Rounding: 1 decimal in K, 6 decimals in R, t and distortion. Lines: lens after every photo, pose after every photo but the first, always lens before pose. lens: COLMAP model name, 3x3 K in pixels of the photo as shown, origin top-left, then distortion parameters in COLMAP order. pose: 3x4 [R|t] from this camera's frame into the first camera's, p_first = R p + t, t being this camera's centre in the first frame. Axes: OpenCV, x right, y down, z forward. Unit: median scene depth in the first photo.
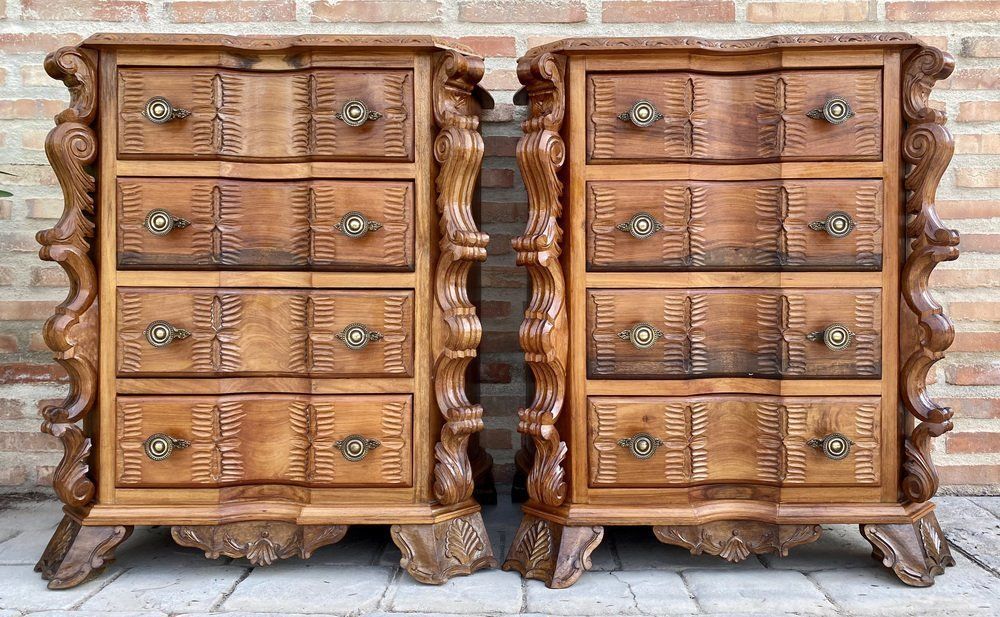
lens RADIAL K [[762.0, 0, 515.3], [0, 762.0, 282.4], [0, 0, 1]] dist [0.061746, -0.076619]
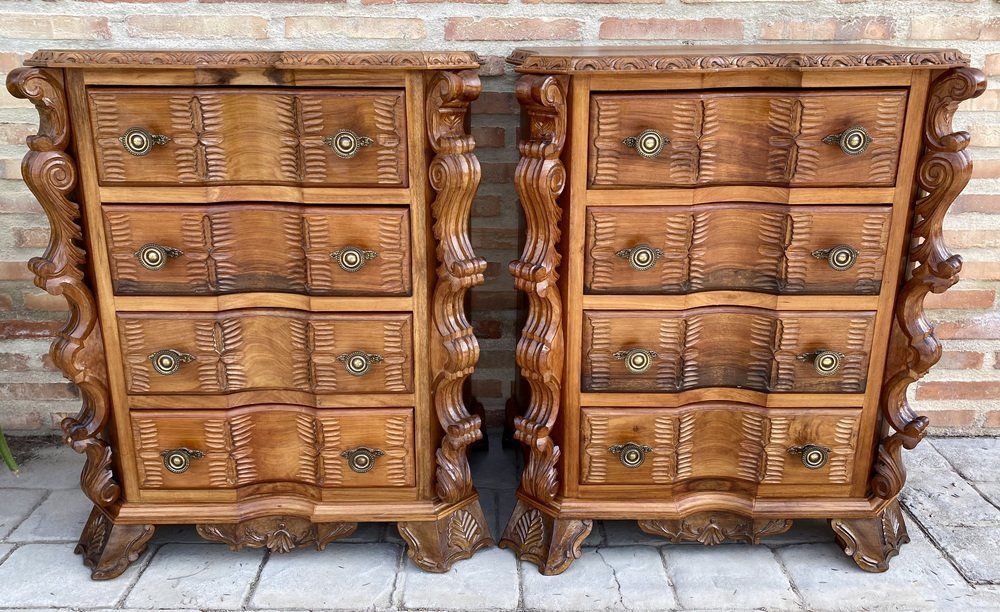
lens RADIAL K [[774.7, 0, 489.9], [0, 774.7, 275.4], [0, 0, 1]] dist [0.067508, -0.096317]
pose [[0.999990, -0.002698, 0.003611, -0.033814], [0.001617, 0.962475, 0.271367, -0.316991], [-0.004208, -0.271358, 0.962469, 0.028512]]
